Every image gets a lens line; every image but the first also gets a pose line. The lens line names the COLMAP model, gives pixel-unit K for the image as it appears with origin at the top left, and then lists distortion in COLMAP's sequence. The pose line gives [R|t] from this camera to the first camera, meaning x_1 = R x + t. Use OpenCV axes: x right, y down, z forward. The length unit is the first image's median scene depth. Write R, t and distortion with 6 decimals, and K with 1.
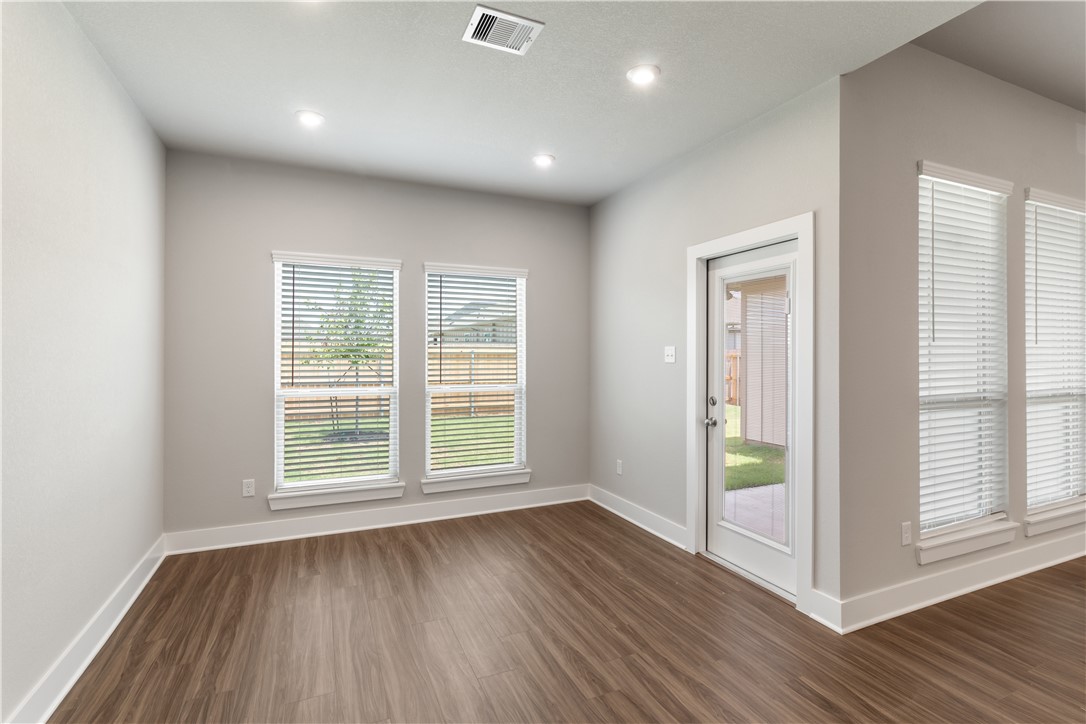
lens RADIAL K [[505.9, 0, 541.7], [0, 505.9, 358.3], [0, 0, 1]] dist [0.001590, 0.000121]
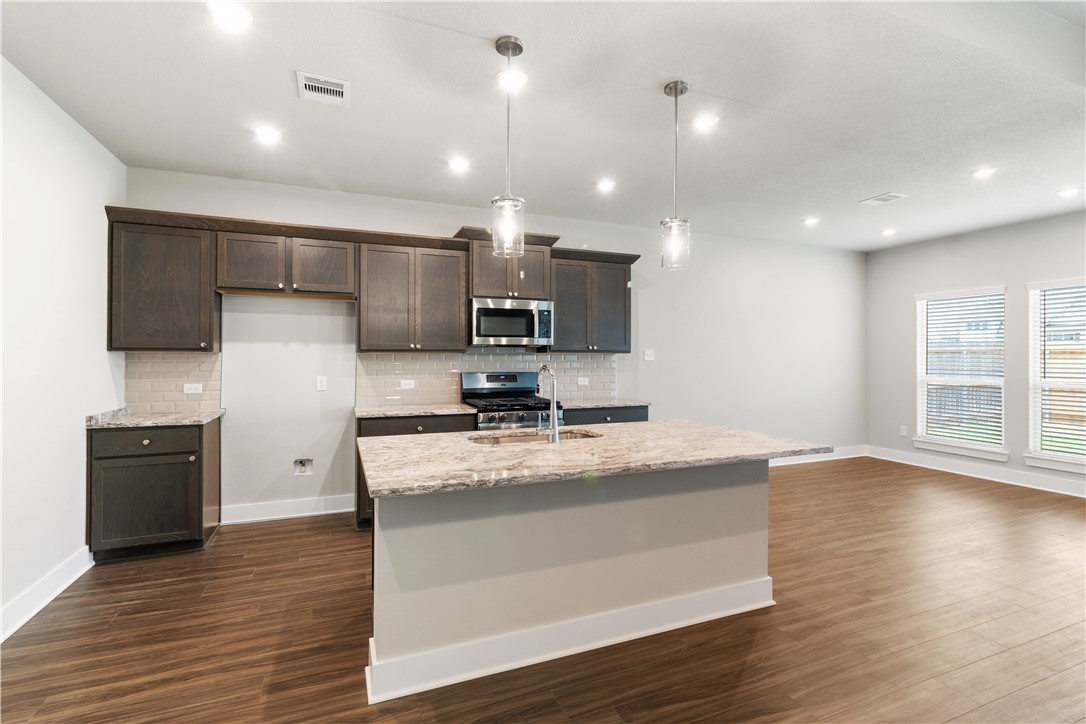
lens RADIAL K [[505.9, 0, 546.4], [0, 505.9, 353.3], [0, 0, 1]] dist [0.001590, 0.000121]
pose [[-0.029484, -0.006690, -0.999543, 1.036796], [-0.009438, 0.999935, -0.006414, 0.014982], [0.999521, 0.009244, -0.029545, -0.133954]]
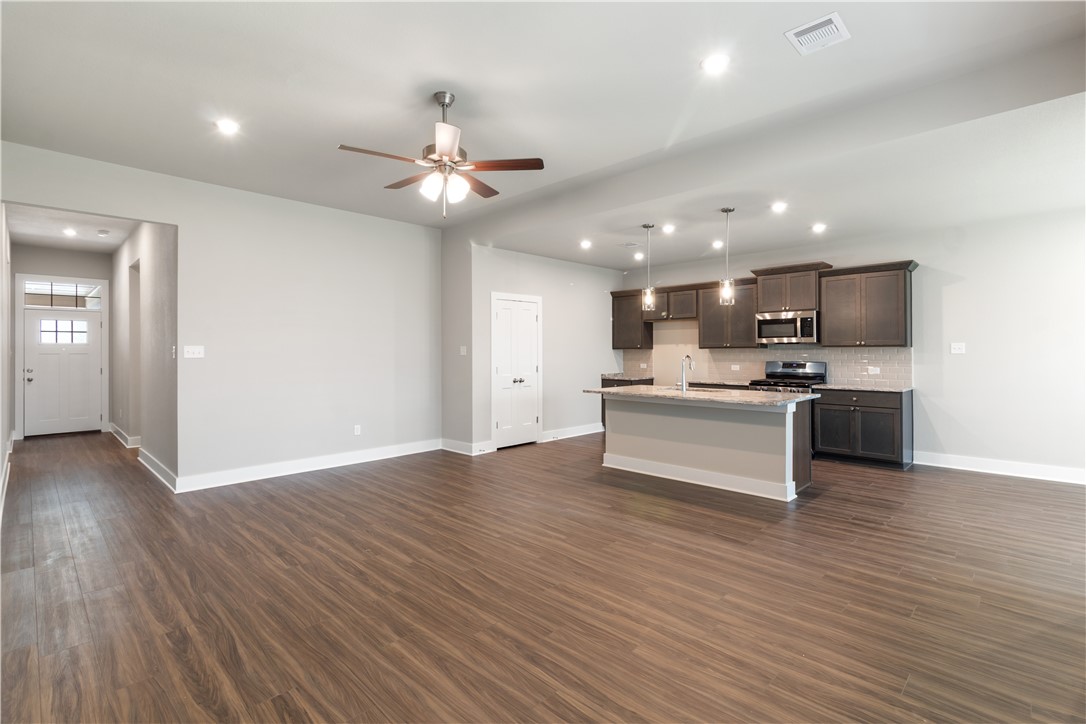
lens RADIAL K [[505.9, 0, 548.3], [0, 505.9, 353.9], [0, 0, 1]] dist [0.001590, 0.000121]
pose [[-0.927303, 0.006182, -0.374260, 1.242014], [0.001691, 0.999923, 0.012326, 0.005626], [0.374307, 0.010797, -0.927242, 0.918413]]
